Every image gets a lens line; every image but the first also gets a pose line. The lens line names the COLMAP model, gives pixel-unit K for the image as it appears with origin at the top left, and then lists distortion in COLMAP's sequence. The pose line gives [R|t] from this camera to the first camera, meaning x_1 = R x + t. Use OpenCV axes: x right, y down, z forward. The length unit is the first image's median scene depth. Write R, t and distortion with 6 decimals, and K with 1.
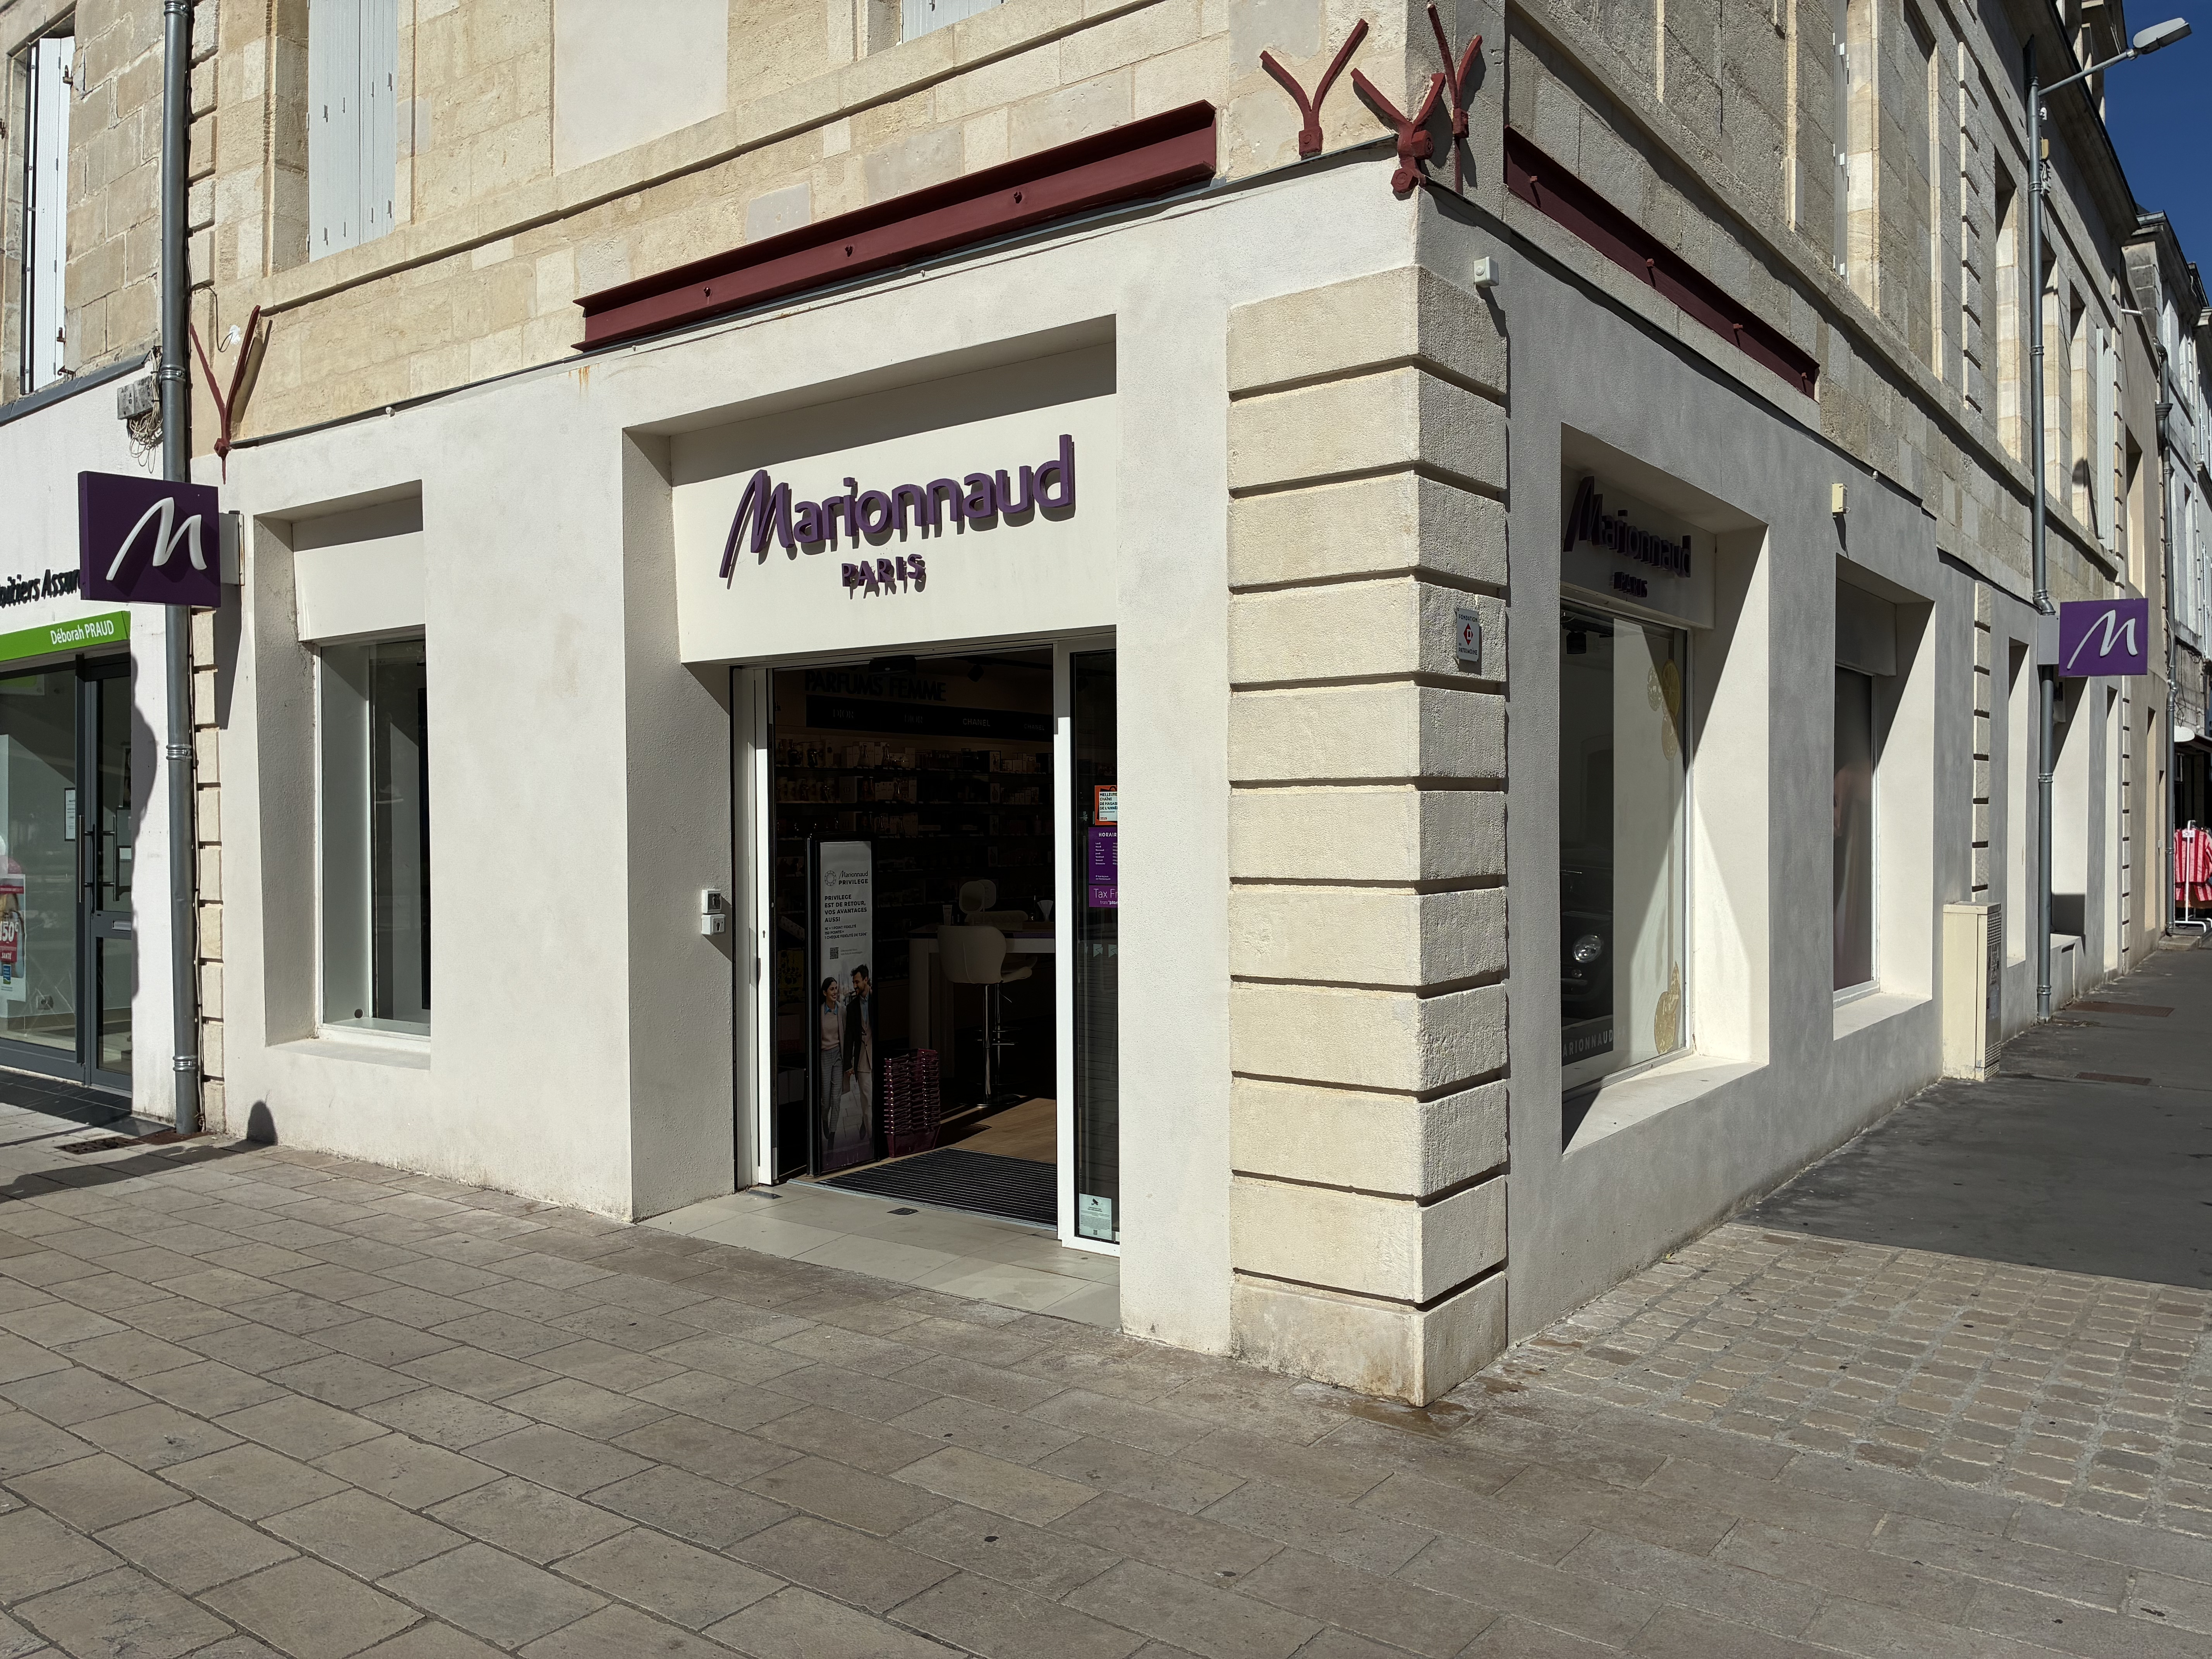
lens RADIAL K [[1659.8, 0, 1106.0], [0, 1659.8, 829.5], [0, 0, 1]] dist [0.085060, -0.133442]
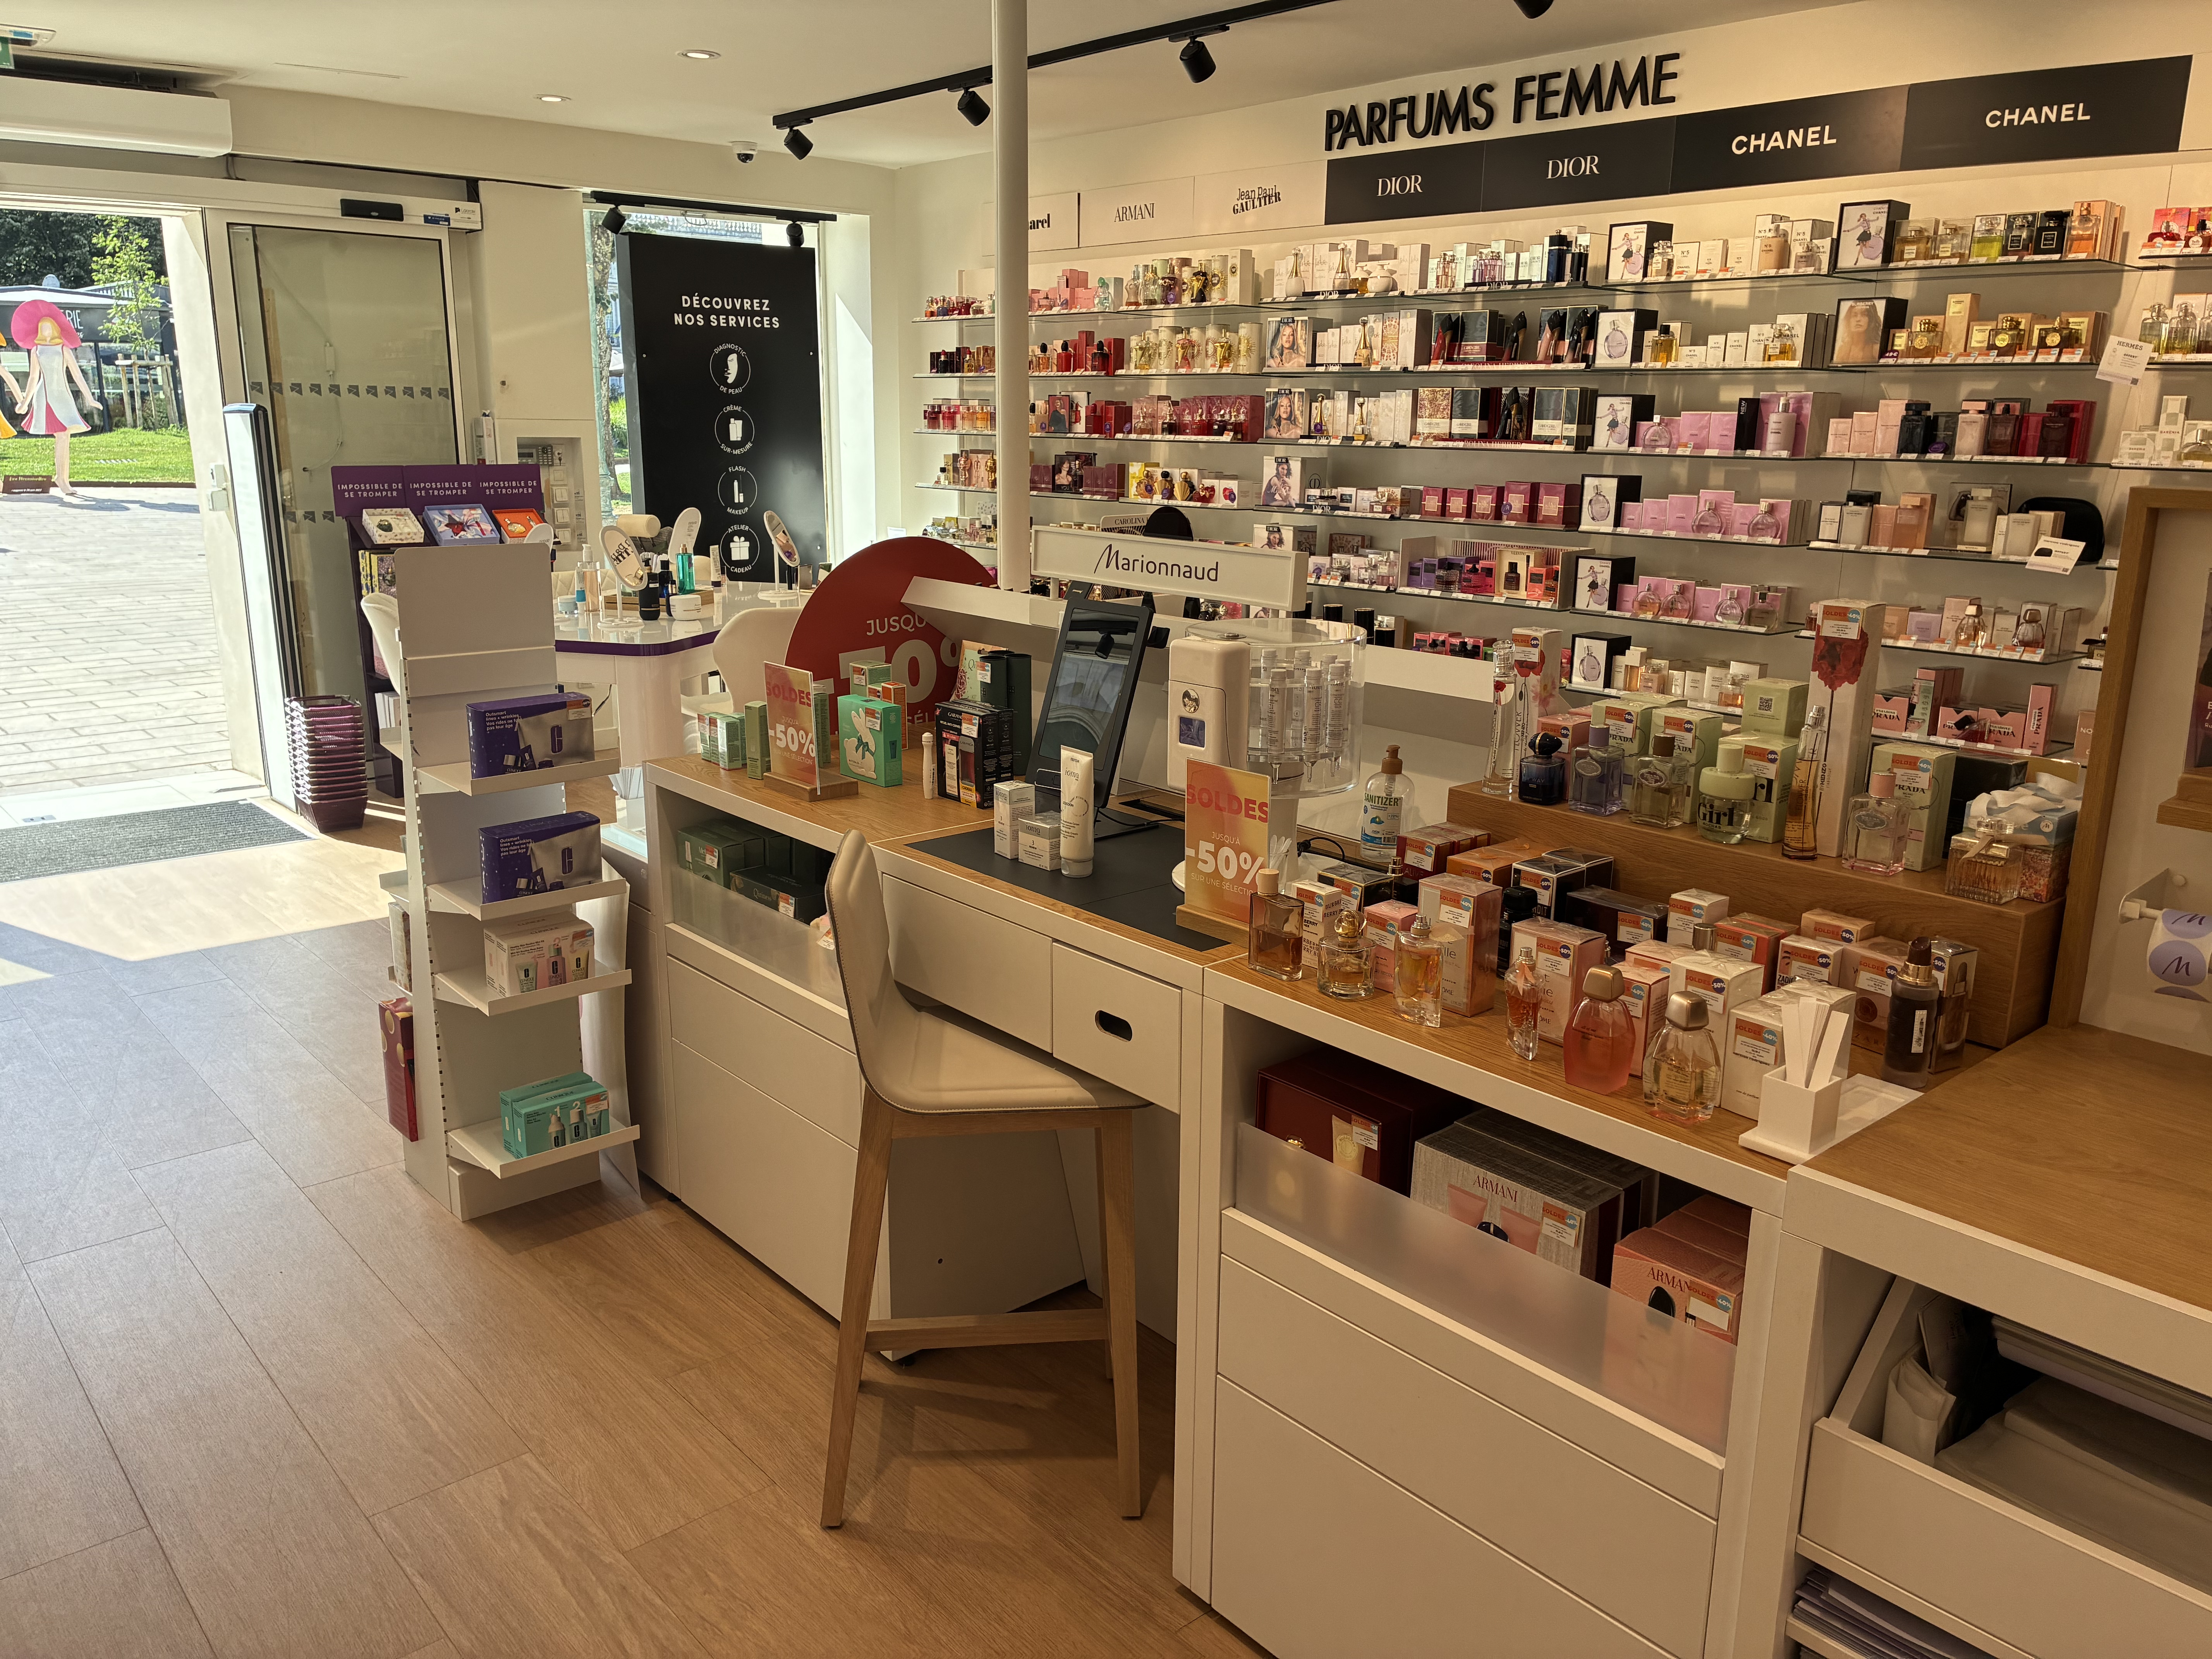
lens RADIAL K [[1659.8, 0, 1106.0], [0, 1659.8, 829.5], [0, 0, 1]] dist [0.085060, -0.133442]
pose [[-0.204107, 0.244605, -0.947897, 0.384983], [-0.016588, 0.967278, 0.253178, -0.008205], [0.978808, 0.067399, -0.193370, 1.017688]]
